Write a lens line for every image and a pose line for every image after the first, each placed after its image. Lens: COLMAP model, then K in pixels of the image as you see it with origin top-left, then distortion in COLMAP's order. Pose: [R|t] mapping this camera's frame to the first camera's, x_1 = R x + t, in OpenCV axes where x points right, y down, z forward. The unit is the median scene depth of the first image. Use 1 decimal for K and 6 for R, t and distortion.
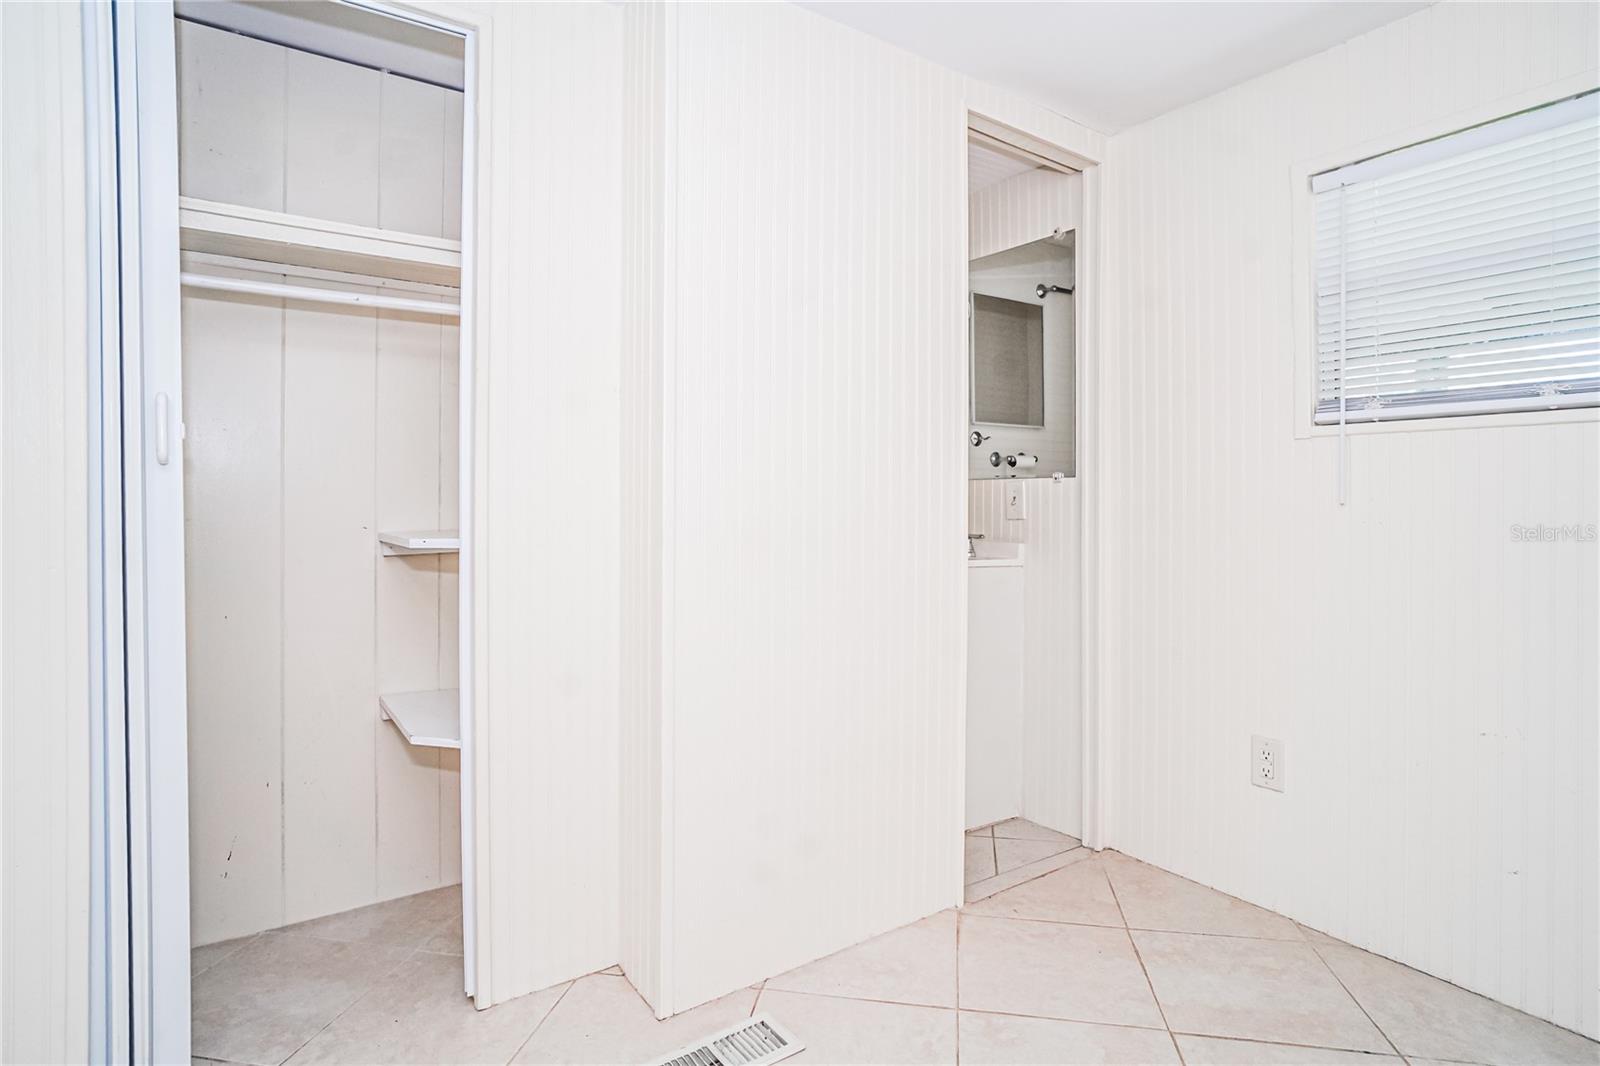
lens RADIAL K [[830.9, 0, 820.5], [0, 830.9, 508.8], [0, 0, 1]] dist [-0.031752, 0.014224]
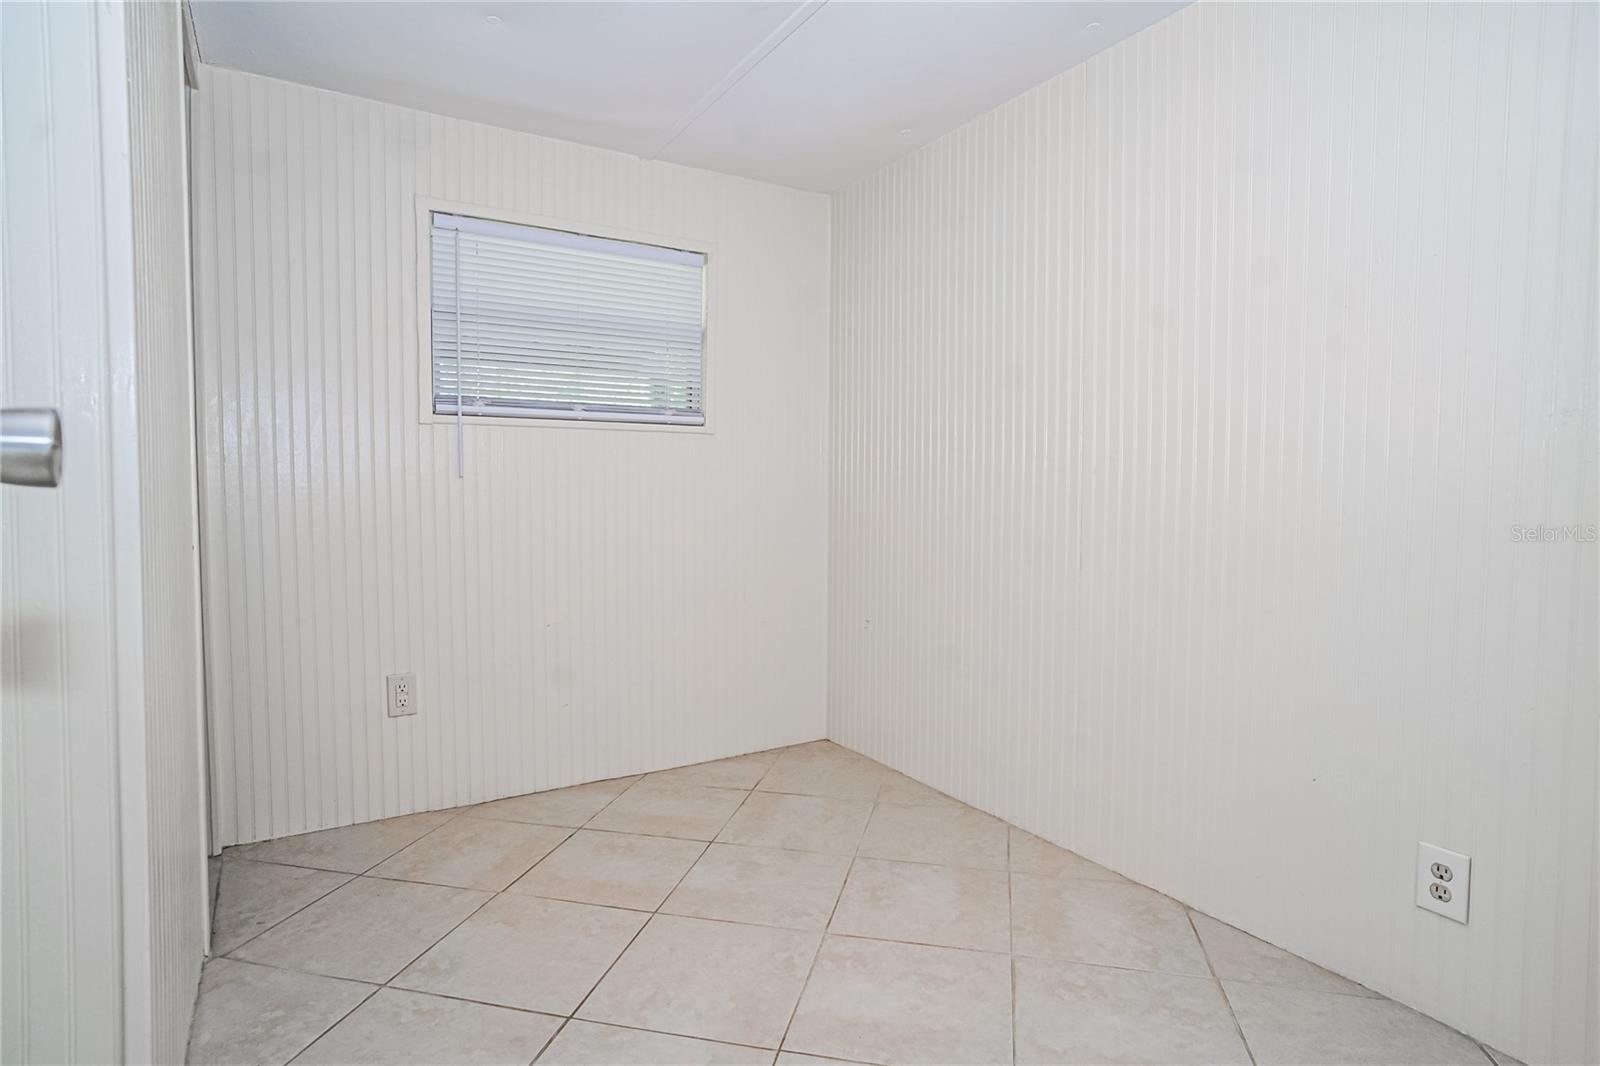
lens RADIAL K [[830.9, 0, 787.5], [0, 830.9, 531.4], [0, 0, 1]] dist [-0.031752, 0.014224]
pose [[0.080094, -0.054966, 0.995271, -0.639937], [0.006589, 0.998486, 0.054613, 0.012650], [-0.996766, 0.002184, 0.080335, 0.376982]]
